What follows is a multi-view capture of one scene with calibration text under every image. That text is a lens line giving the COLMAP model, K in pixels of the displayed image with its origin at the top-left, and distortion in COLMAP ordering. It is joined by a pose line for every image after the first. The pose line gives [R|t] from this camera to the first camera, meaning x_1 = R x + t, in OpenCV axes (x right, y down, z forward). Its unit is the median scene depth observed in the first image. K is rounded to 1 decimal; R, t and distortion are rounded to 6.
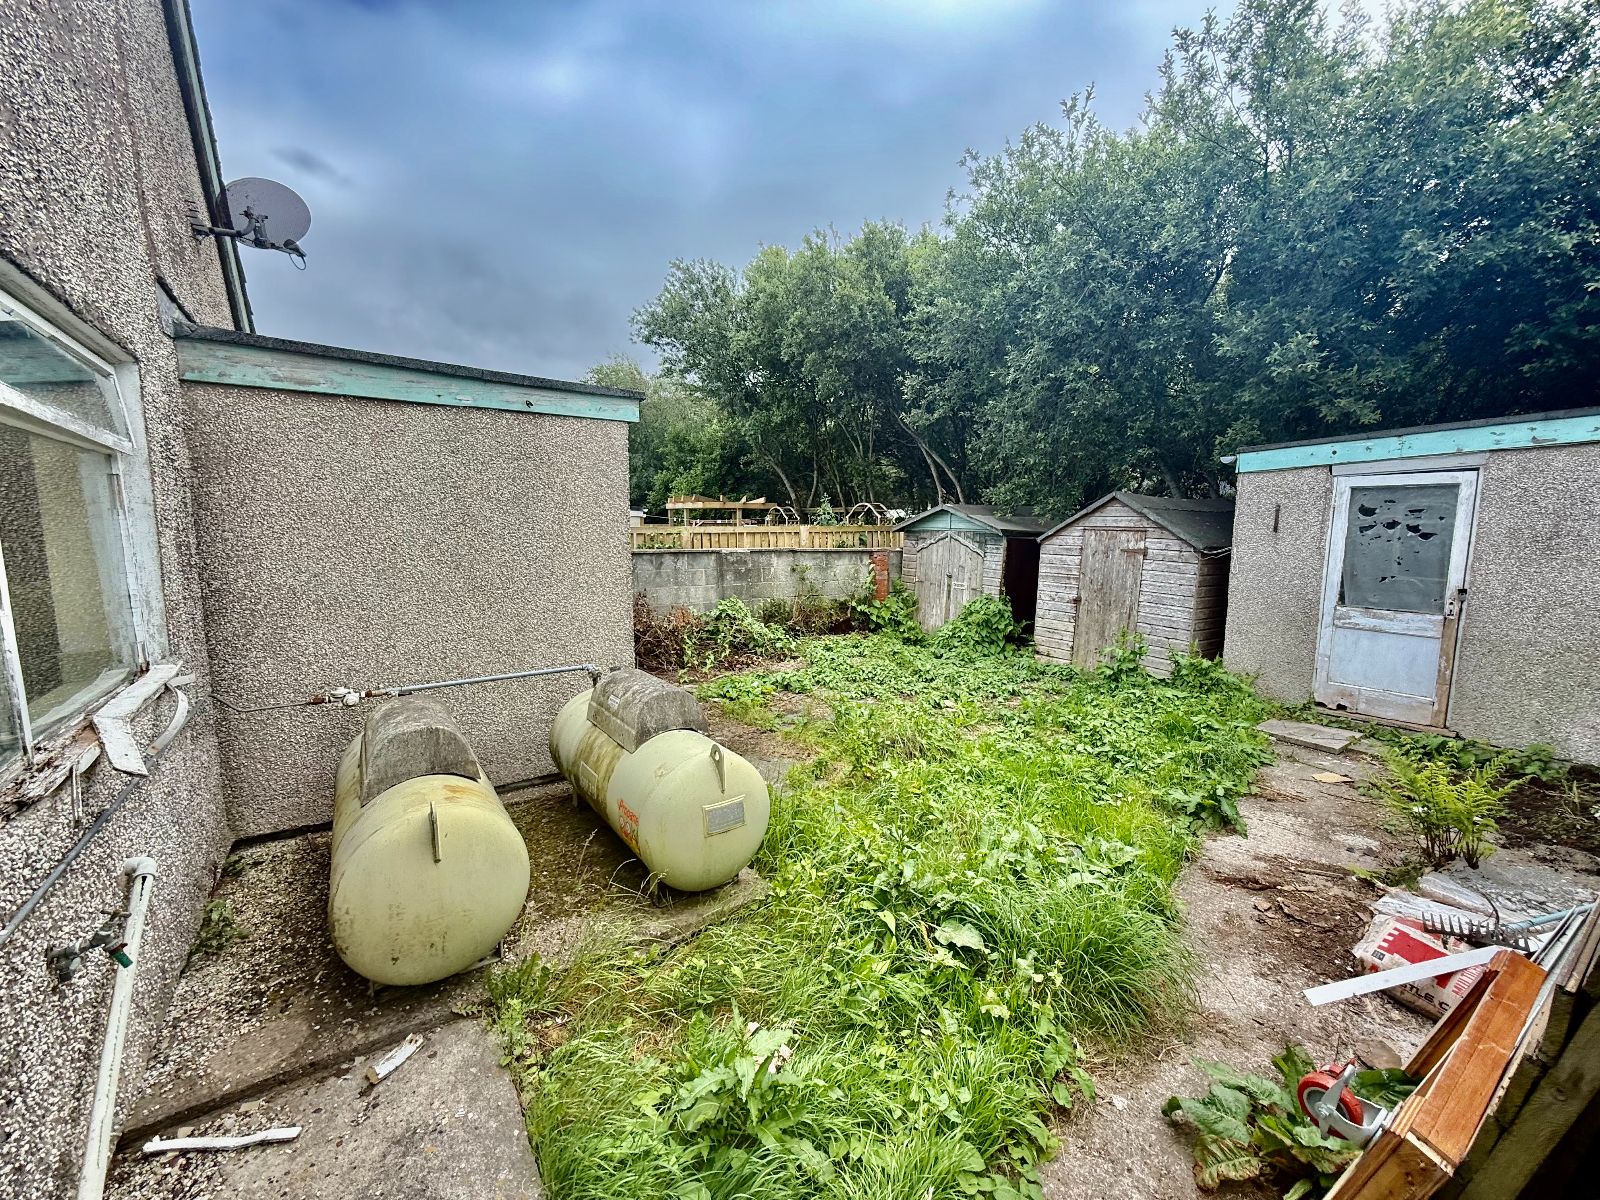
lens RADIAL K [[631.8, 0, 796.0], [0, 631.8, 602.7], [0, 0, 1]] dist [-0.002170, 0.001167]
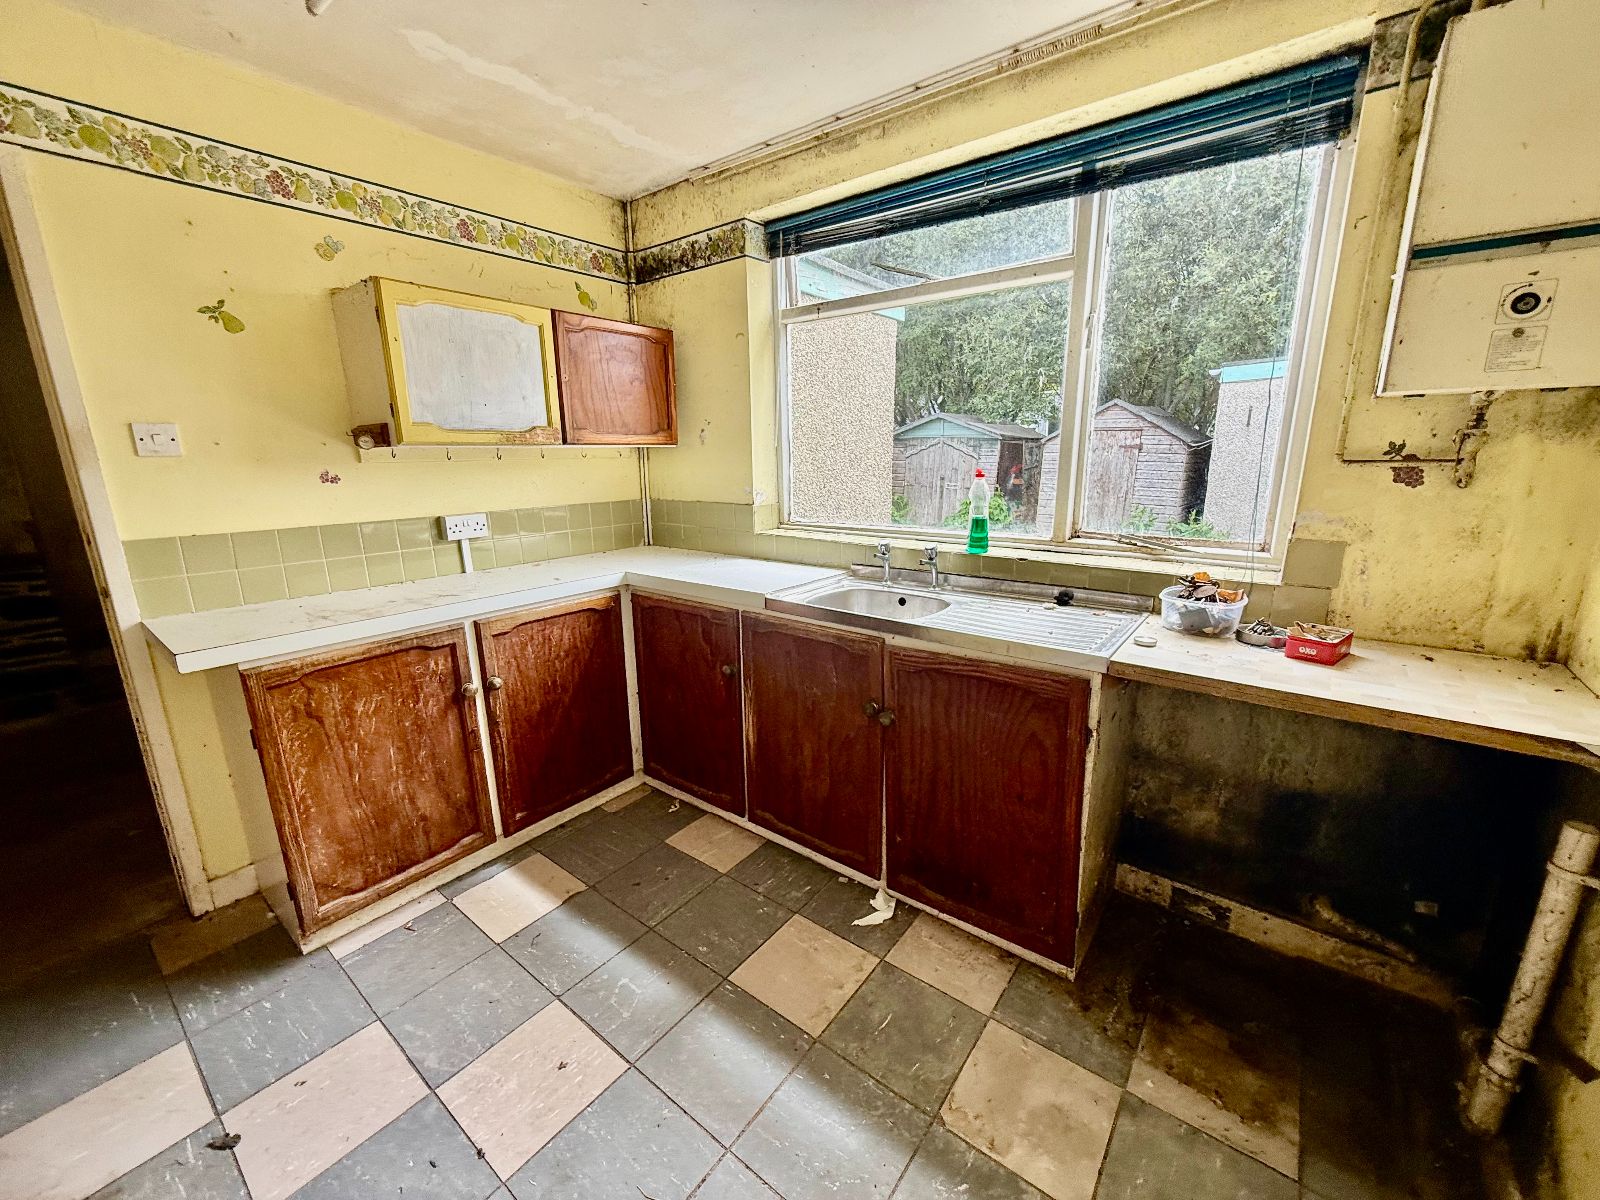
lens RADIAL K [[631.8, 0, 798.3], [0, 631.8, 597.4], [0, 0, 1]] dist [-0.002170, 0.001167]
pose [[0.953346, -0.084830, 0.289716, -0.415768], [0.053547, 0.992007, 0.114261, 0.031560], [-0.297093, -0.093417, 0.950268, -0.023501]]
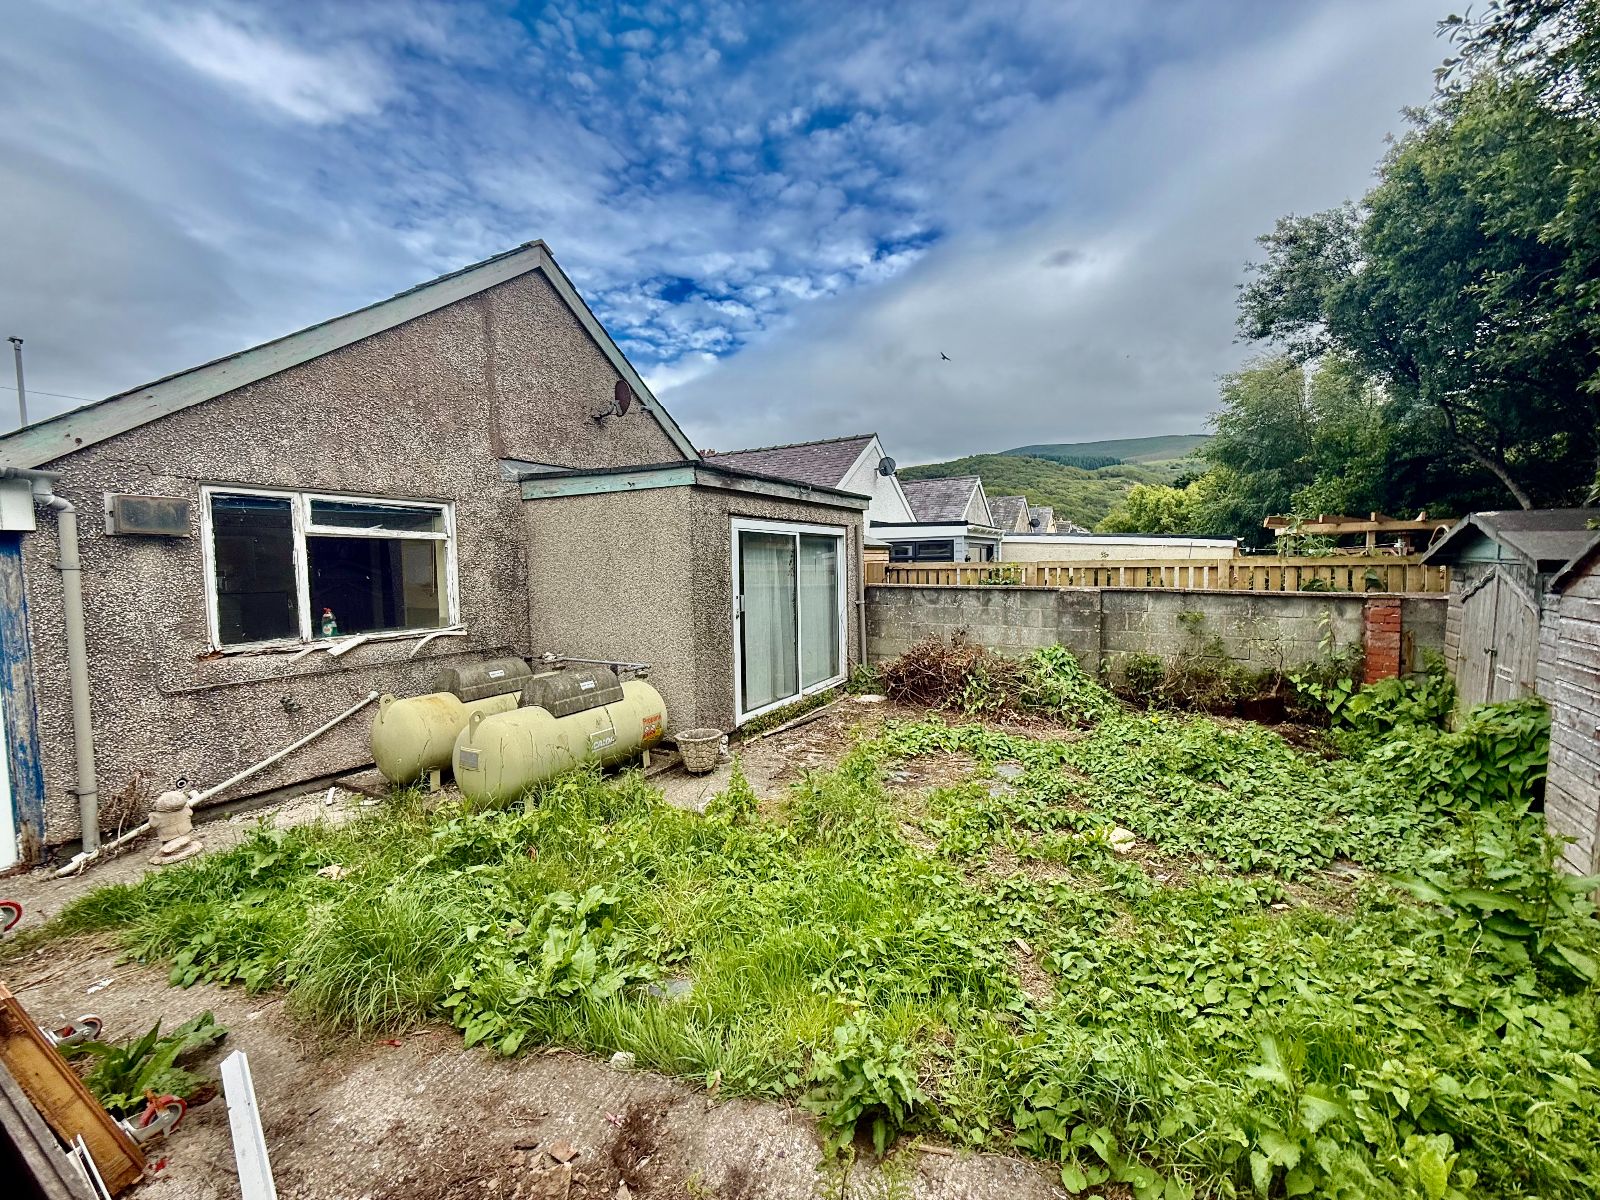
lens RADIAL K [[631.8, 0, 809.2], [0, 631.8, 608.7], [0, 0, 1]] dist [-0.002170, 0.001167]
pose [[0.454821, 0.057287, -0.888738, 0.504809], [-0.095728, 0.995292, 0.015166, -0.037550], [0.885423, 0.078179, 0.458164, 0.320756]]
